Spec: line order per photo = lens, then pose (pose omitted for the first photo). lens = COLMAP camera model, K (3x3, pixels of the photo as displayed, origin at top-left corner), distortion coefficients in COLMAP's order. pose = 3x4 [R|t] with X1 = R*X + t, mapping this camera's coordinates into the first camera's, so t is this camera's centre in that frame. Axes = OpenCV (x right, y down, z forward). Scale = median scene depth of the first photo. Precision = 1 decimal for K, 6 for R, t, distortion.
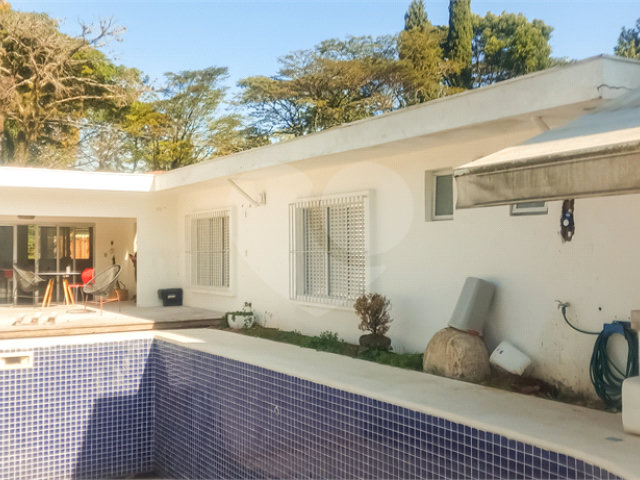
lens RADIAL K [[760.5, 0, 320.0], [0, 760.5, 240.0], [0, 0, 1]] dist [0.181050, -0.312403]
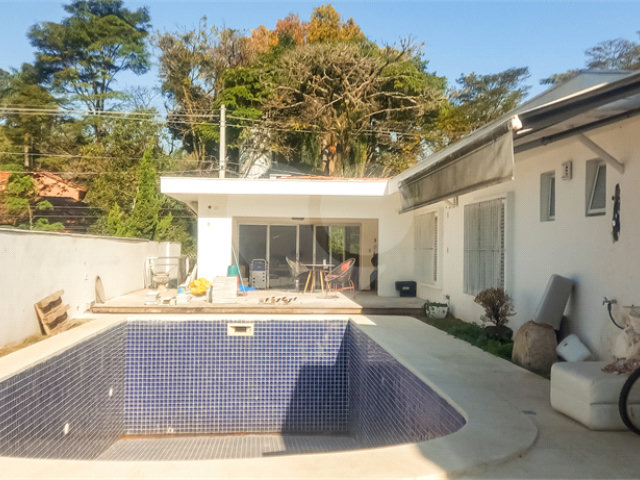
lens RADIAL K [[760.5, 0, 320.0], [0, 760.5, 240.0], [0, 0, 1]] dist [0.181050, -0.312403]
pose [[0.890920, 0.007623, -0.454096, 0.286347], [-0.006698, 0.999971, 0.003647, -0.000474], [0.454110, -0.000208, 0.890946, -0.075622]]
